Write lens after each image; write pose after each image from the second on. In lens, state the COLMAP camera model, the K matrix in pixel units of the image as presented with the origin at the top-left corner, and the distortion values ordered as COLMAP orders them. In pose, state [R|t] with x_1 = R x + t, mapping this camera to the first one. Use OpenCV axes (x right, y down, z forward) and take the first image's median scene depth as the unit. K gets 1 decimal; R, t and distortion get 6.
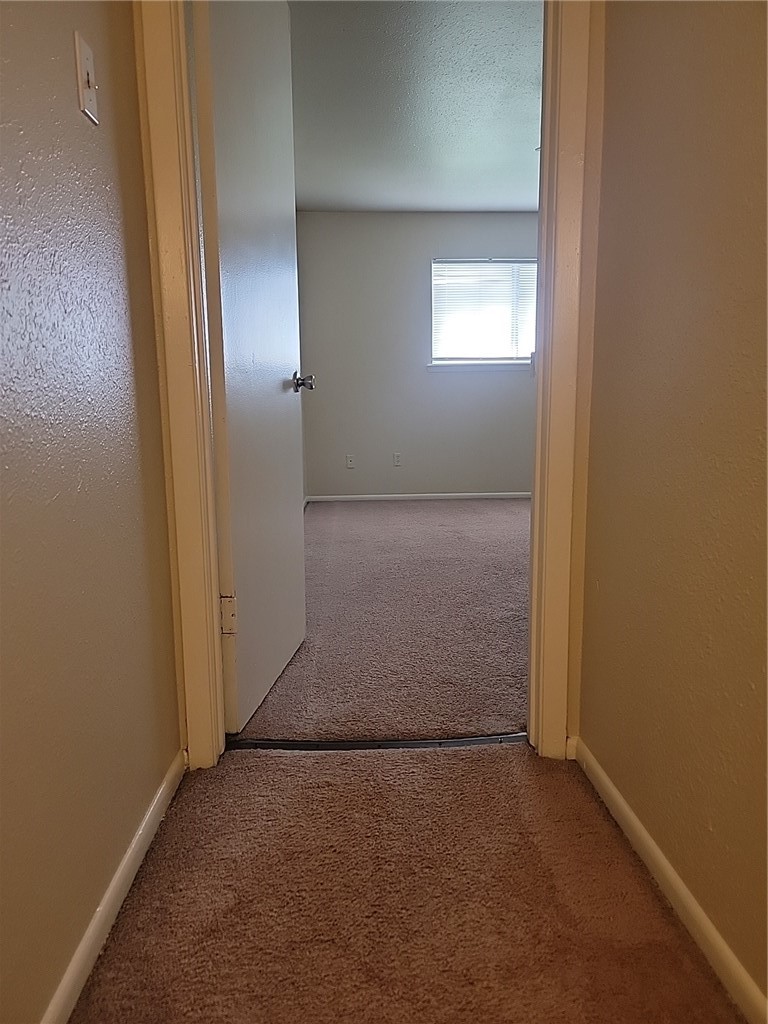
lens RADIAL K [[704.7, 0, 377.2], [0, 704.7, 513.9], [0, 0, 1]] dist [0.055905, -0.042326]
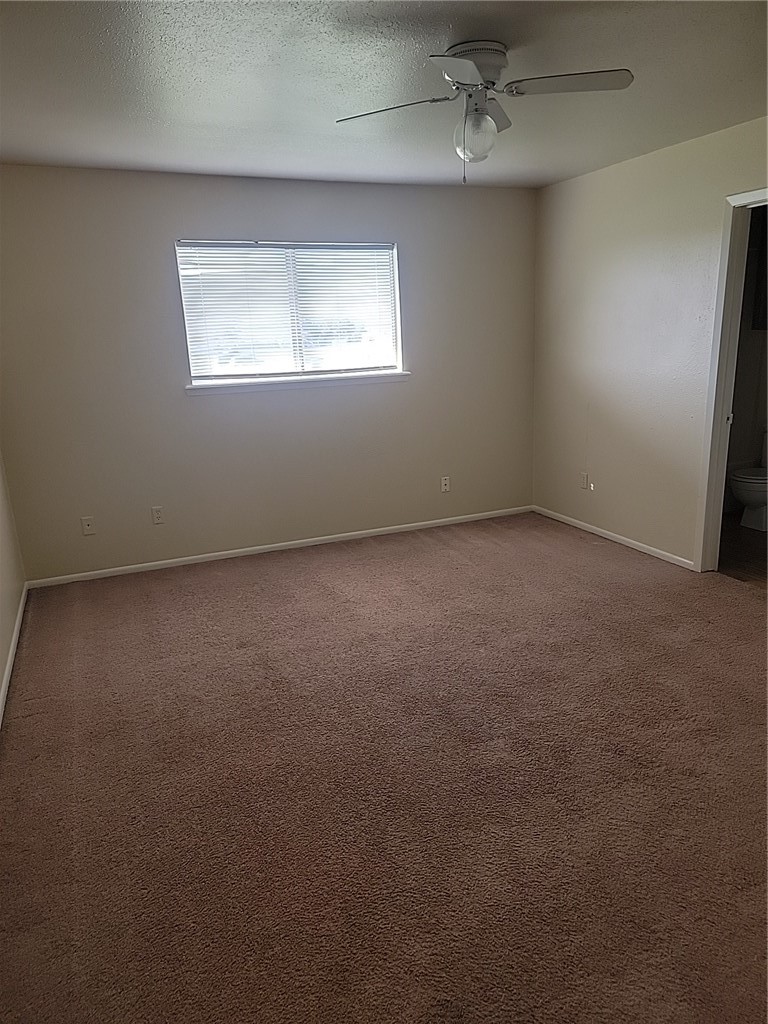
lens RADIAL K [[704.7, 0, 392.0], [0, 704.7, 516.3], [0, 0, 1]] dist [0.055905, -0.042326]
pose [[0.931779, -0.113386, 0.344864, 0.001506], [0.077136, 0.990117, 0.117122, -0.149476], [-0.354736, -0.082531, 0.931317, 0.227140]]
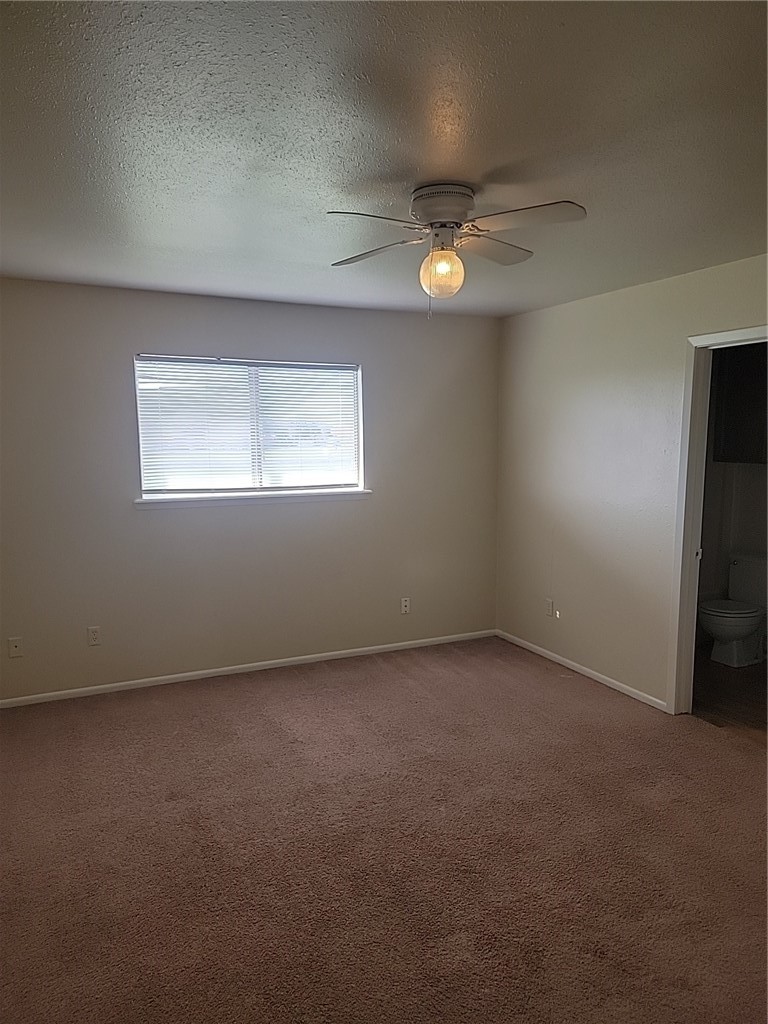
lens RADIAL K [[704.7, 0, 383.1], [0, 704.7, 521.3], [0, 0, 1]] dist [0.055905, -0.042326]
pose [[0.918456, -0.037716, 0.393721, 0.019770], [0.047714, 0.998739, -0.015634, -0.170320], [-0.392634, 0.033145, 0.919097, 0.261009]]
